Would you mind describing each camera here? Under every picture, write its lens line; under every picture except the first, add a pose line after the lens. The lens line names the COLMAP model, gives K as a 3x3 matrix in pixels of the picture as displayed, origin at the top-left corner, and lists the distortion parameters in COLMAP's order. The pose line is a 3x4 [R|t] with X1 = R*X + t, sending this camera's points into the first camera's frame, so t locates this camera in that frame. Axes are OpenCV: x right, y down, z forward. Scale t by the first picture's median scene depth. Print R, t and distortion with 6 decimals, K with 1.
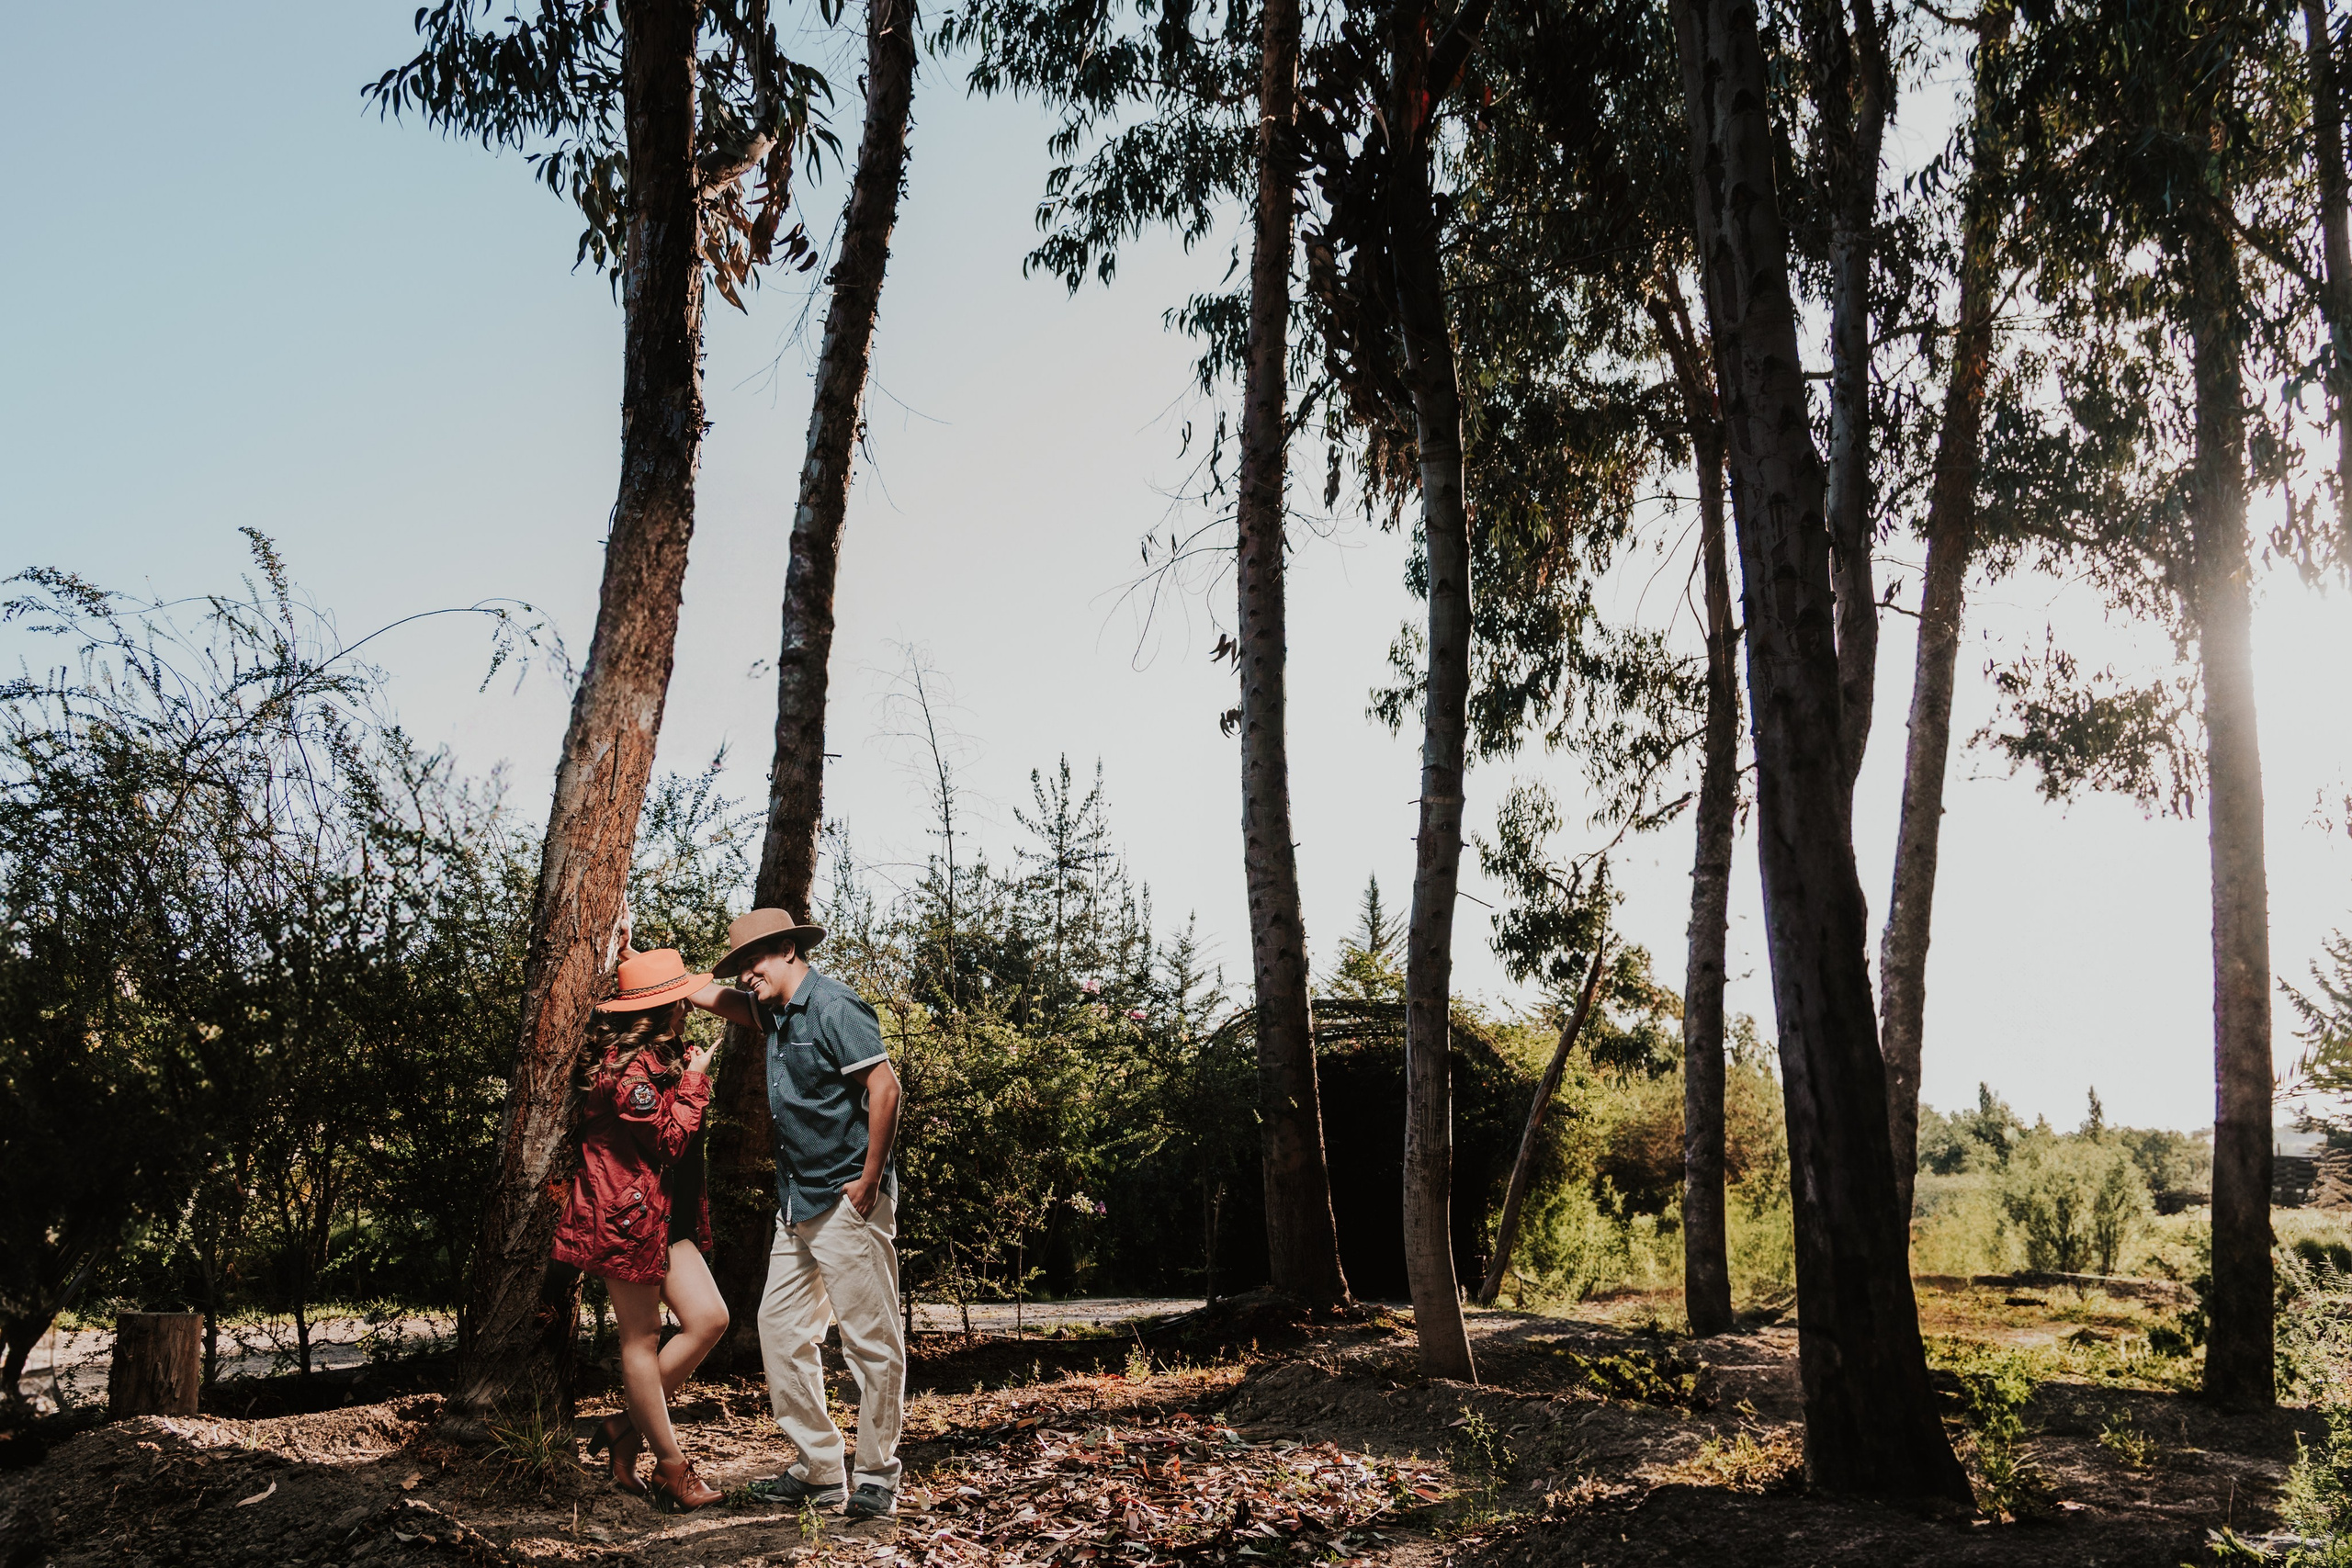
lens RADIAL K [[2001.1, 0, 1039.4], [0, 2001.1, 824.4], [0, 0, 1]] dist [-0.046094, 0.094121]
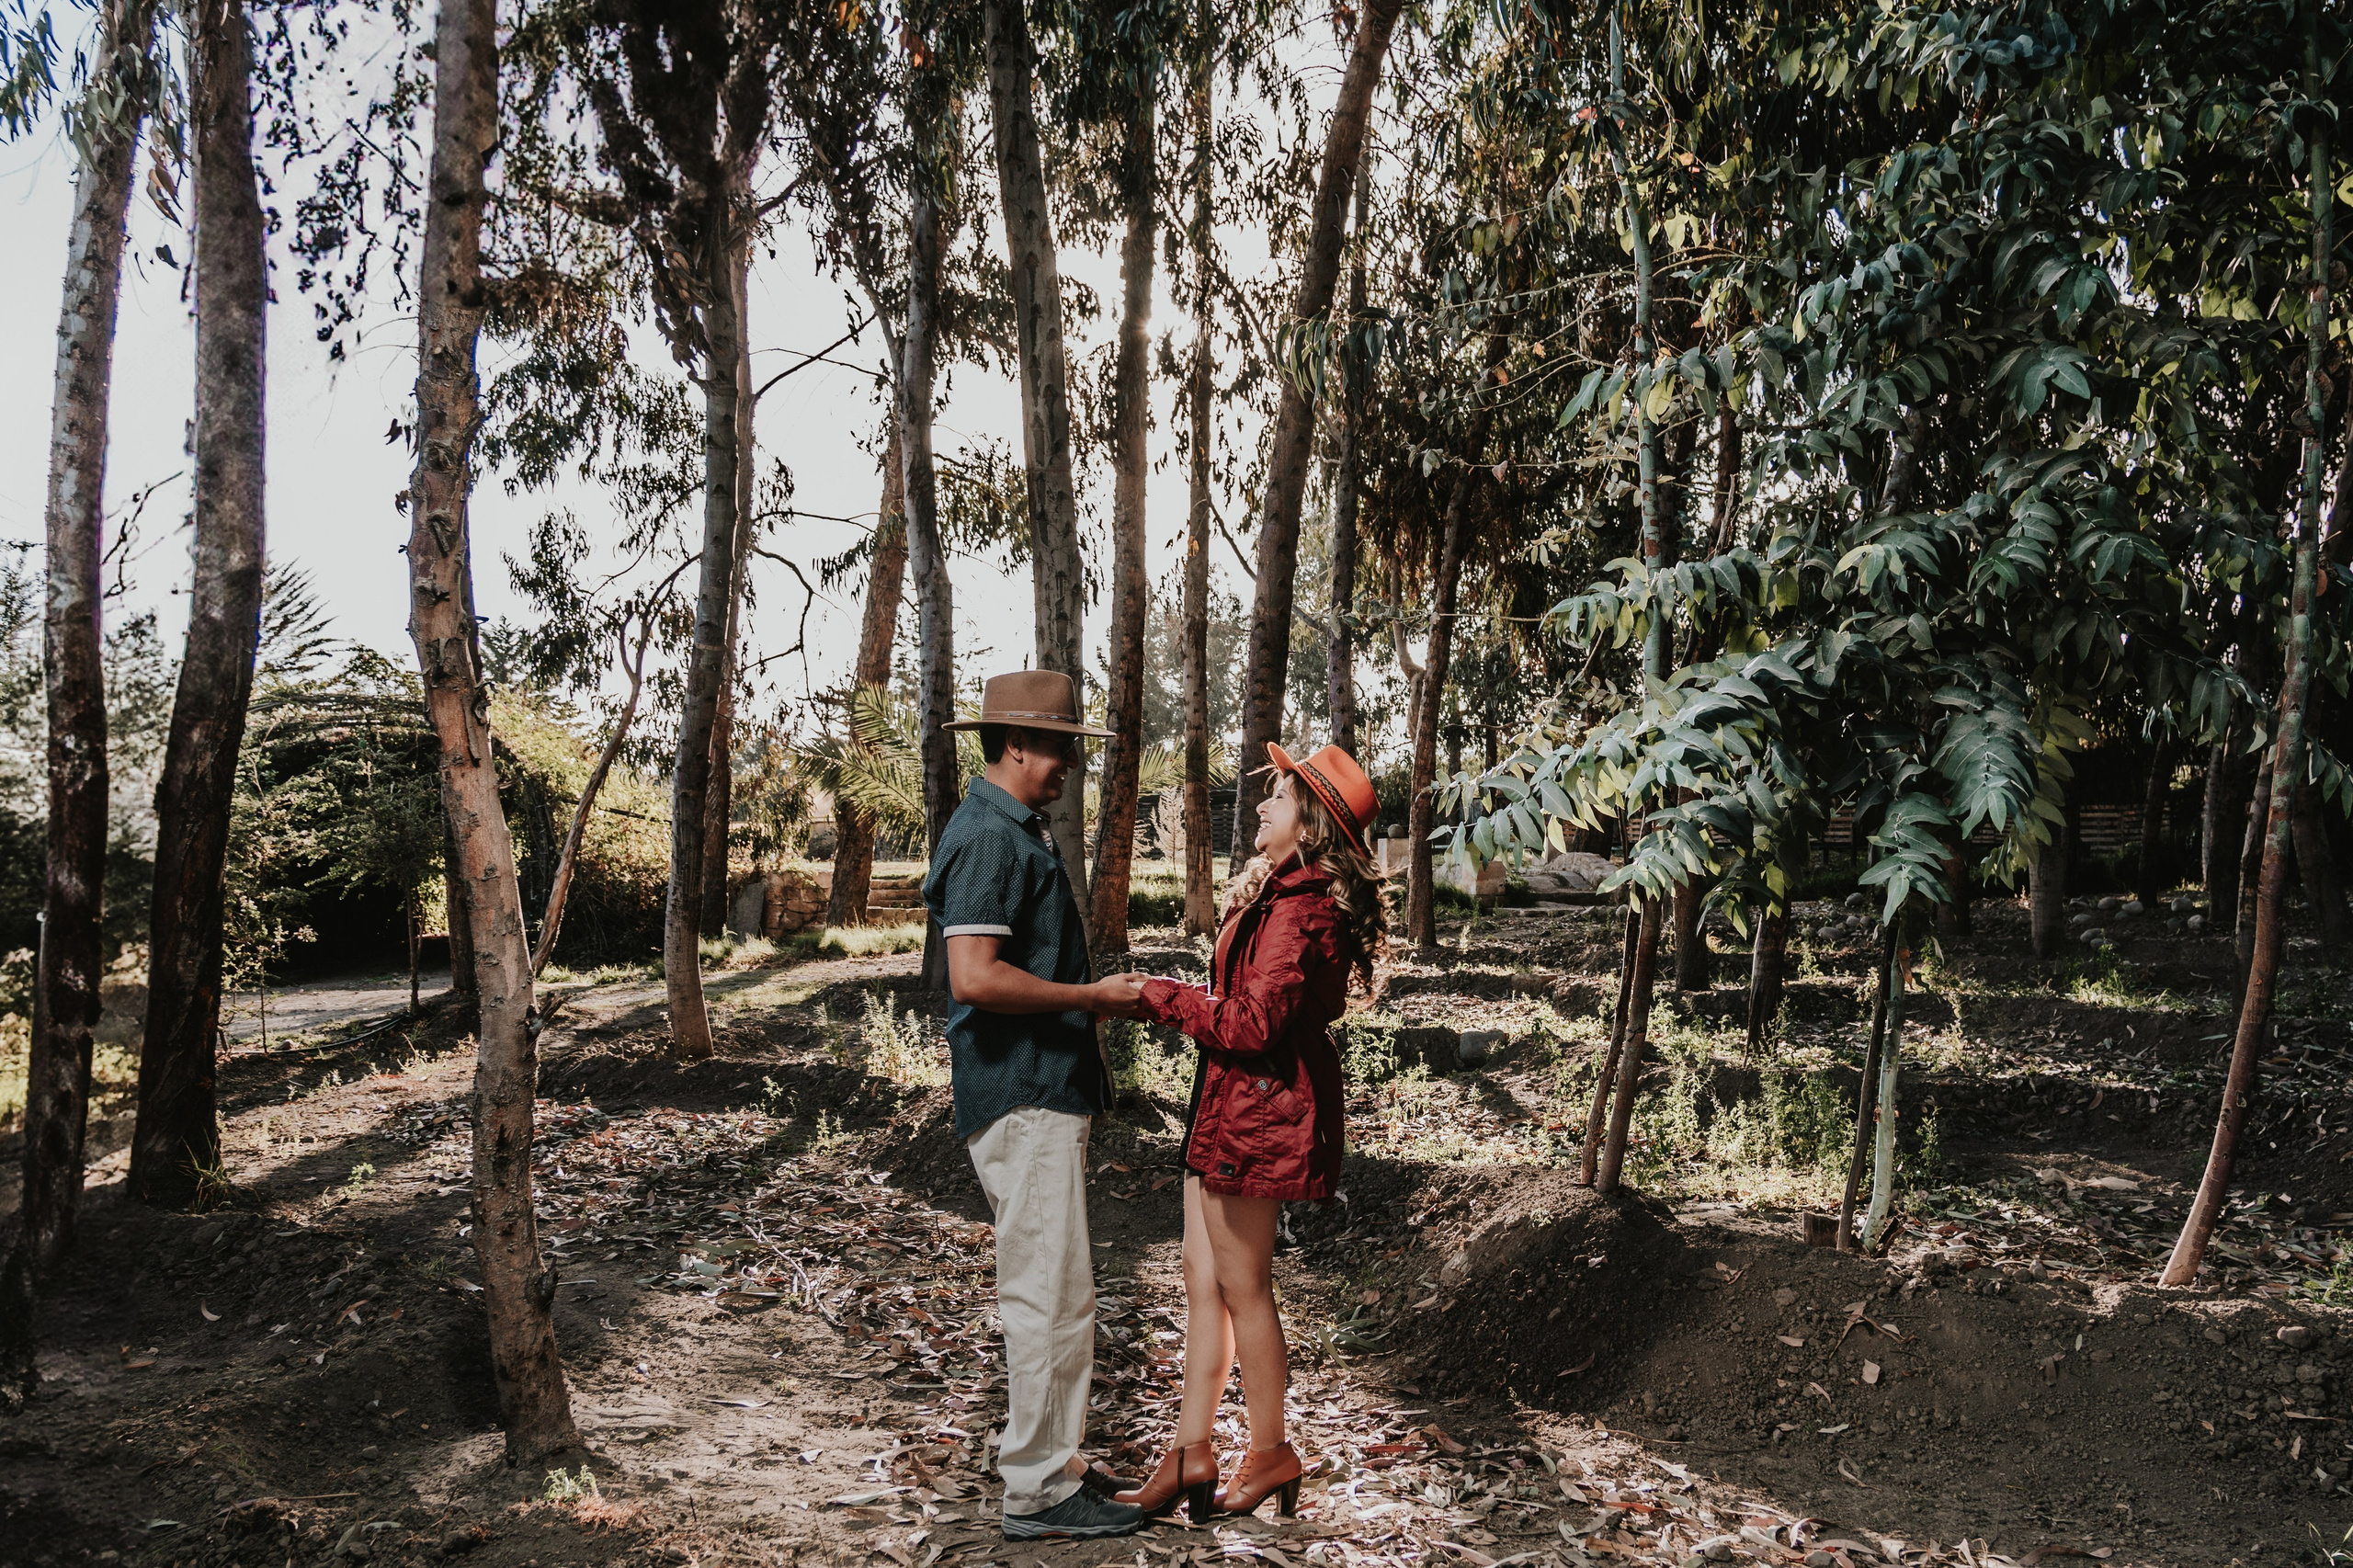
lens RADIAL K [[1983.1, 0, 1267.6], [0, 1983.1, 831.3], [0, 0, 1]] dist [0.006227, 0.046360]
pose [[0.789357, -0.021109, 0.613571, -0.170761], [-0.091641, 0.984161, 0.151755, -0.067009], [-0.607056, -0.176018, 0.774920, -0.159771]]
